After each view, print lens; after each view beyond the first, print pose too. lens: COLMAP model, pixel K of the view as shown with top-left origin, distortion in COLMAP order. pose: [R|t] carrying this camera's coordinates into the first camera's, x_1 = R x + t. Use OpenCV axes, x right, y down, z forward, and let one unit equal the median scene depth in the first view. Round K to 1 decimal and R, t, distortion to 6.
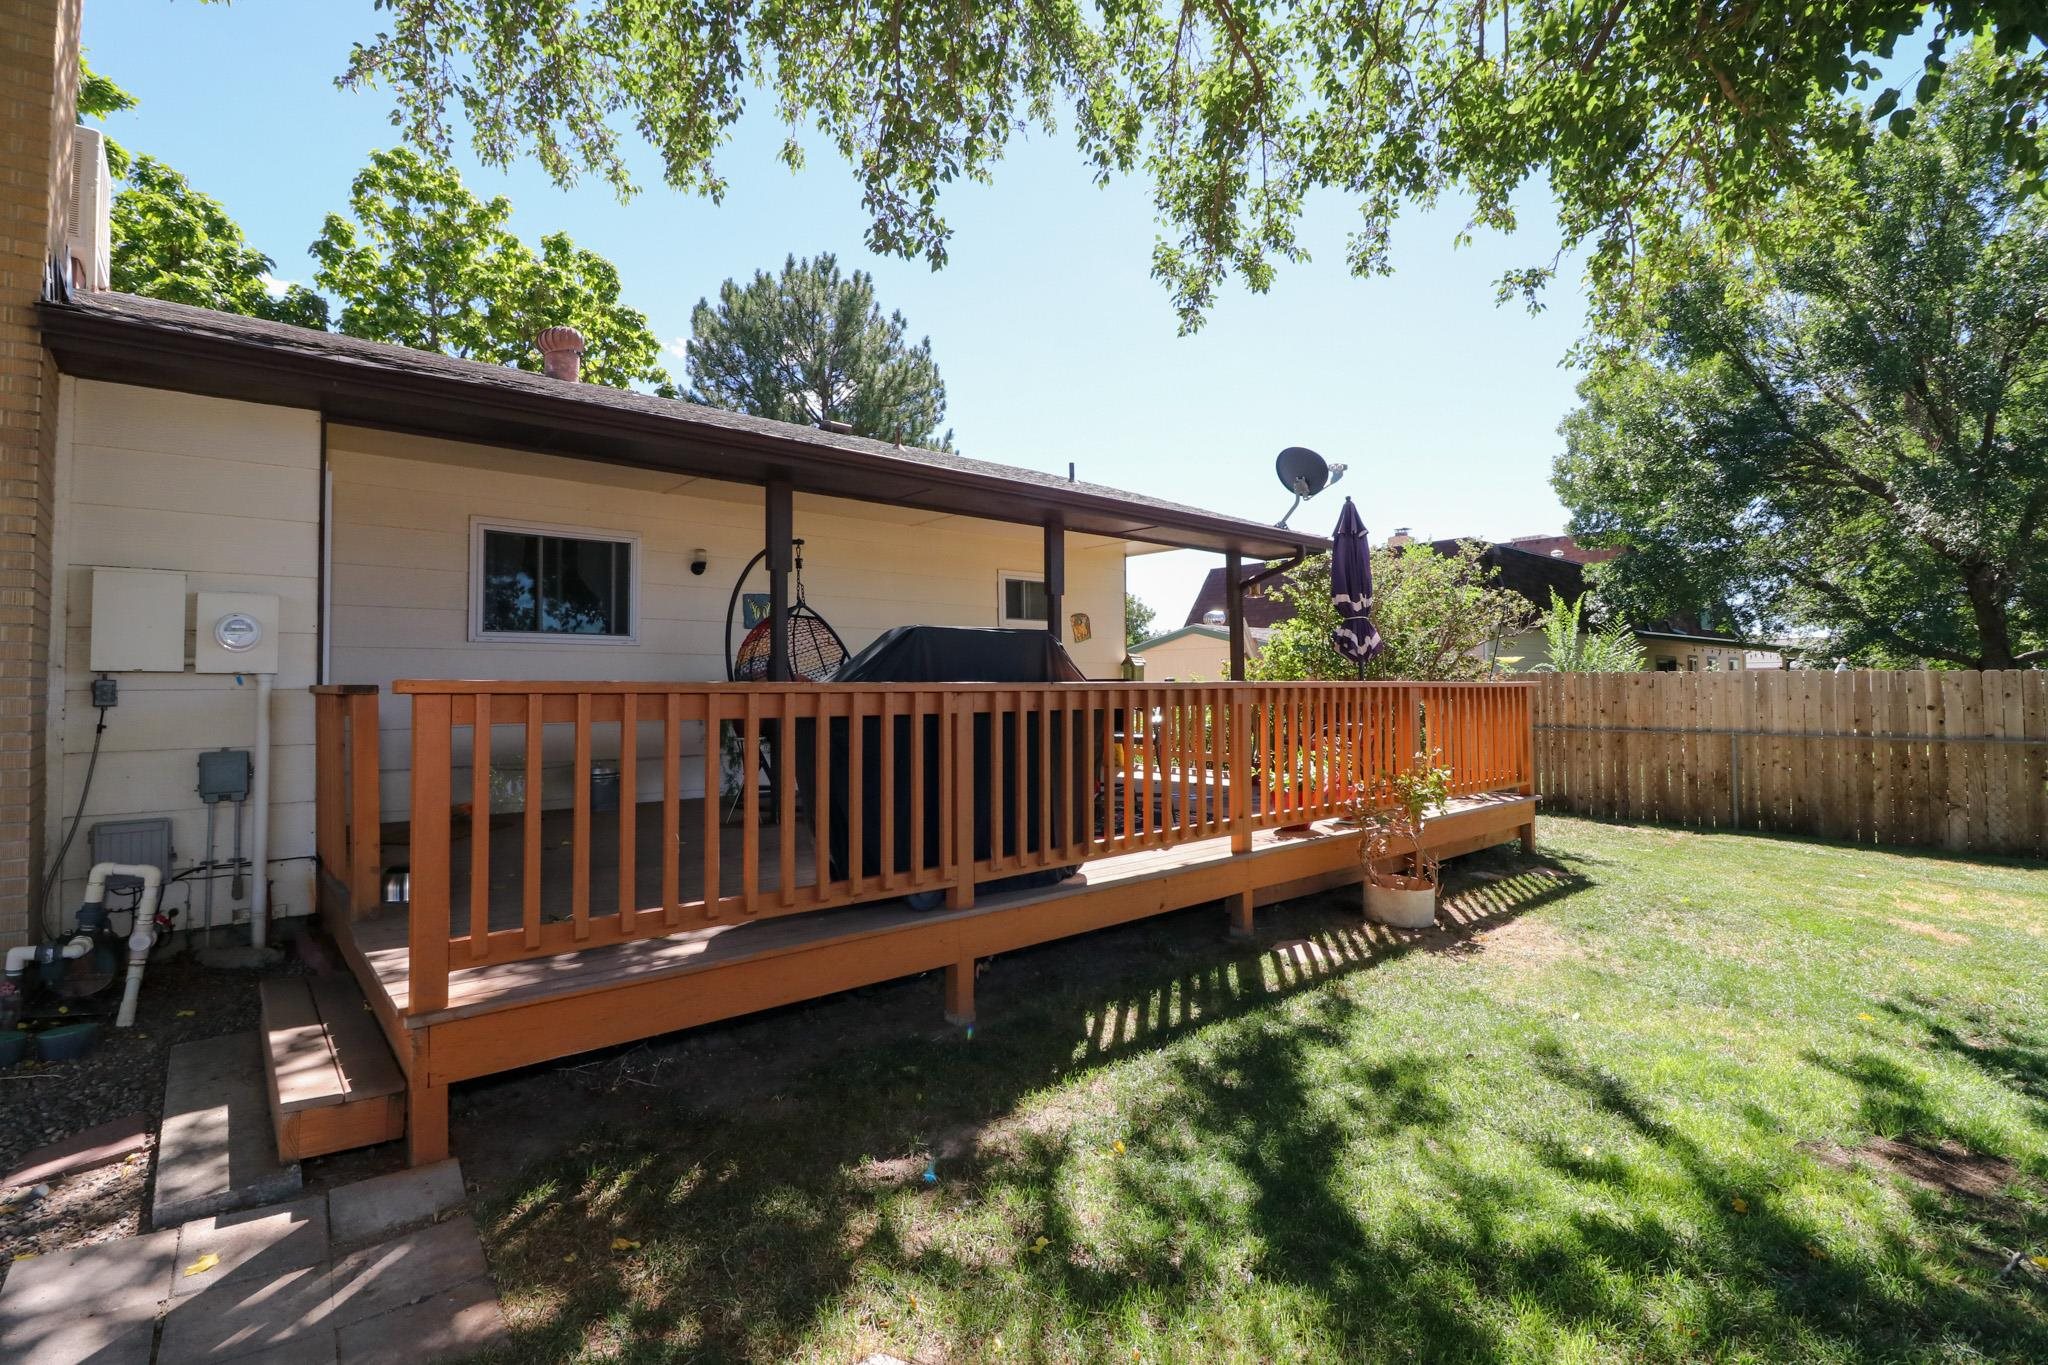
lens RADIAL K [[952.9, 0, 1024.2], [0, 952.9, 683.3], [0, 0, 1]] dist [-0.014478, -0.005227]
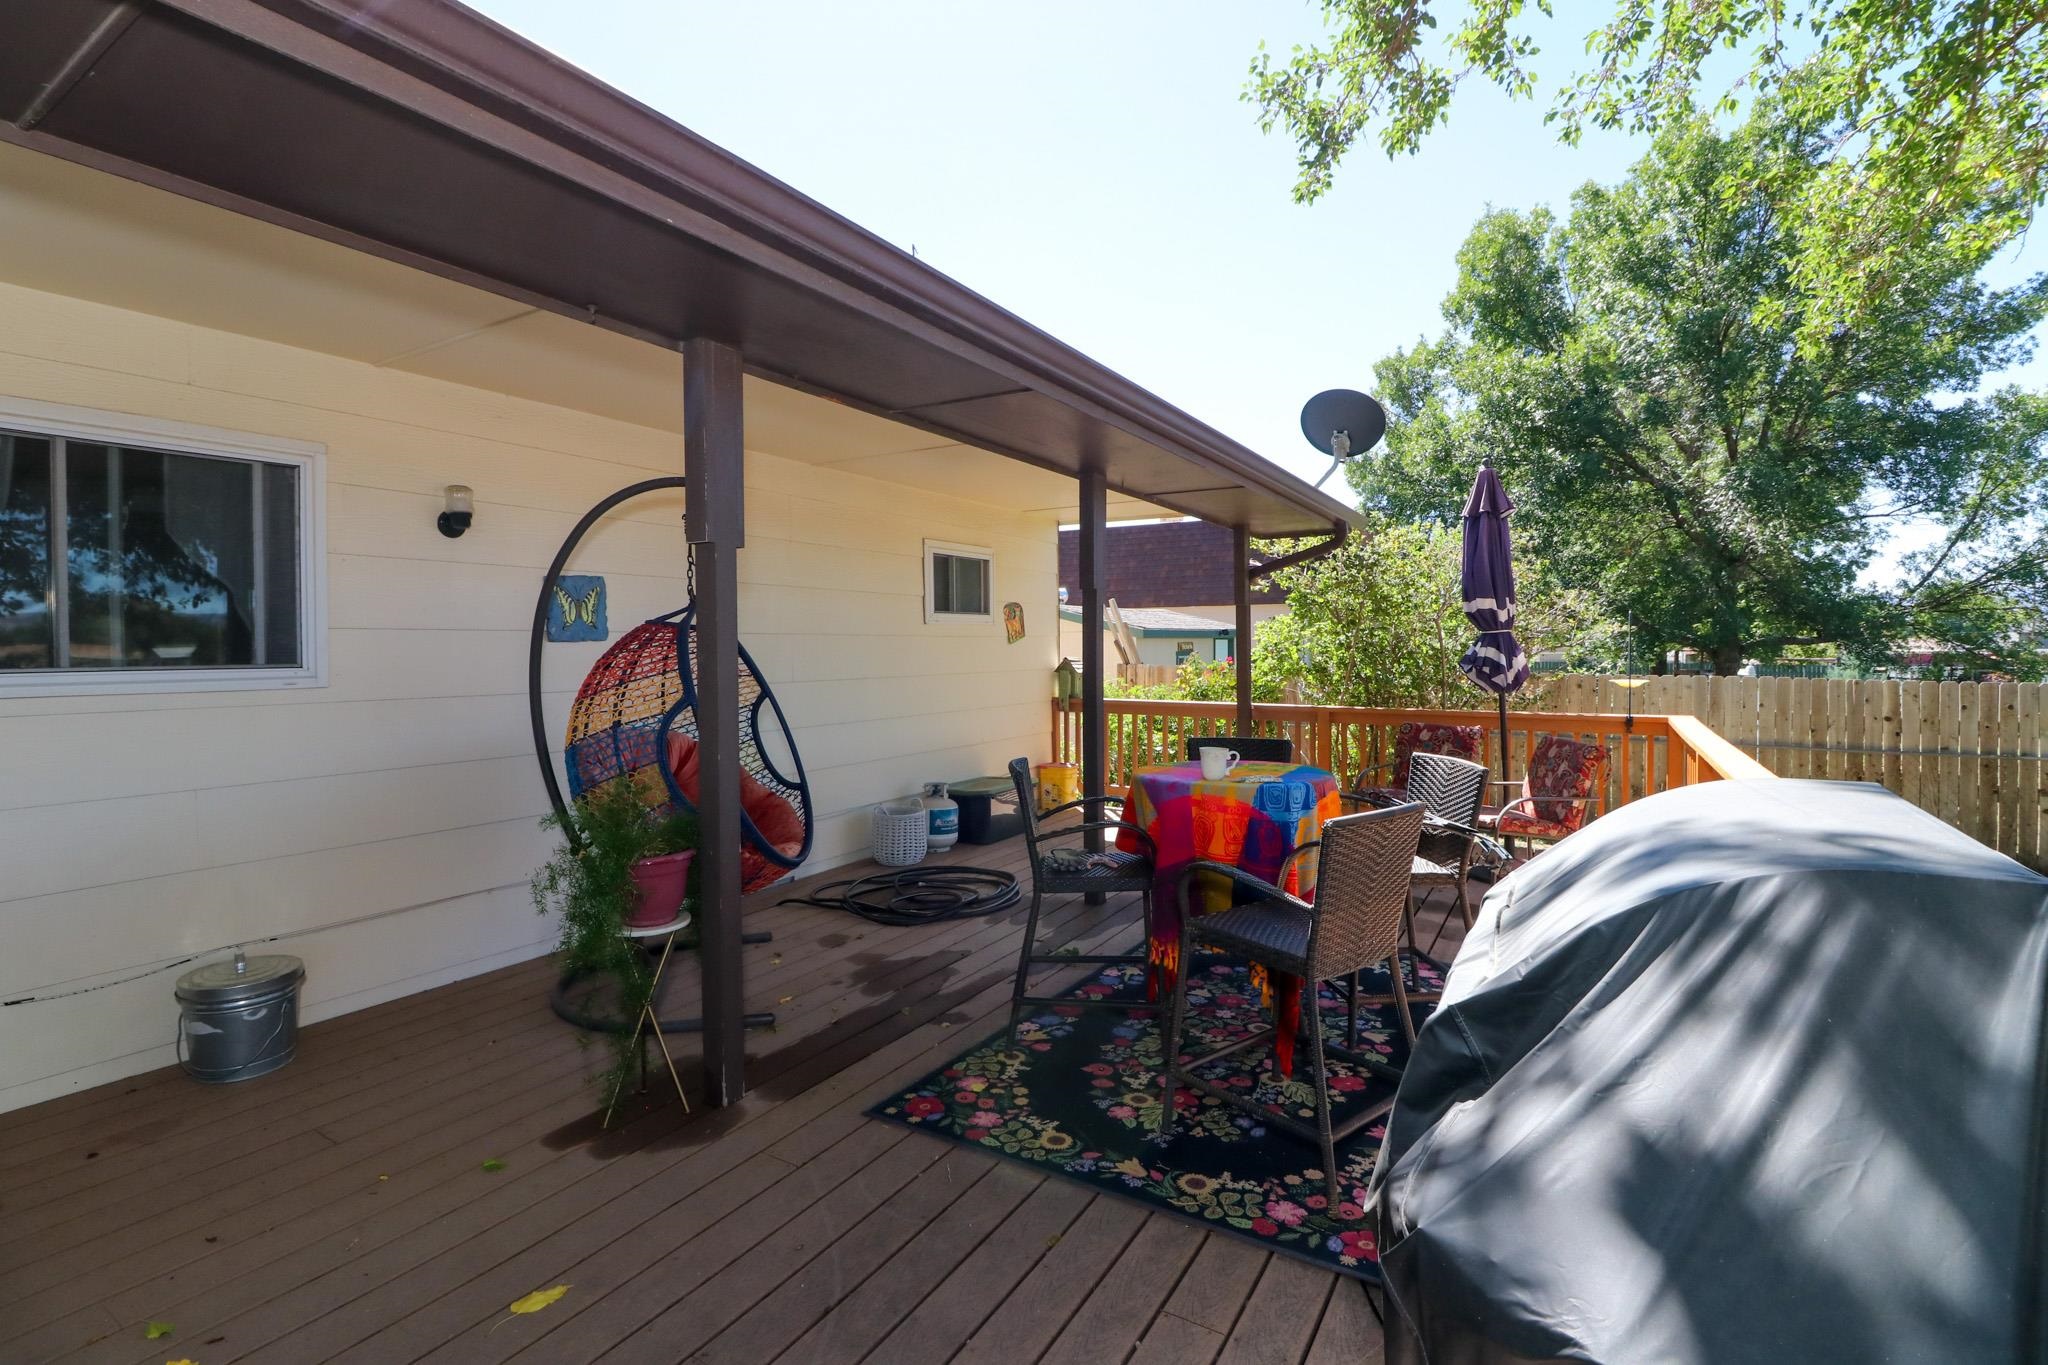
lens RADIAL K [[952.9, 0, 1027.0], [0, 952.9, 660.9], [0, 0, 1]] dist [-0.014478, -0.005227]
pose [[0.942673, -0.006208, 0.333661, -0.230168], [-0.001608, 0.999731, 0.023144, -0.062886], [-0.333715, -0.022353, 0.942409, 0.441884]]
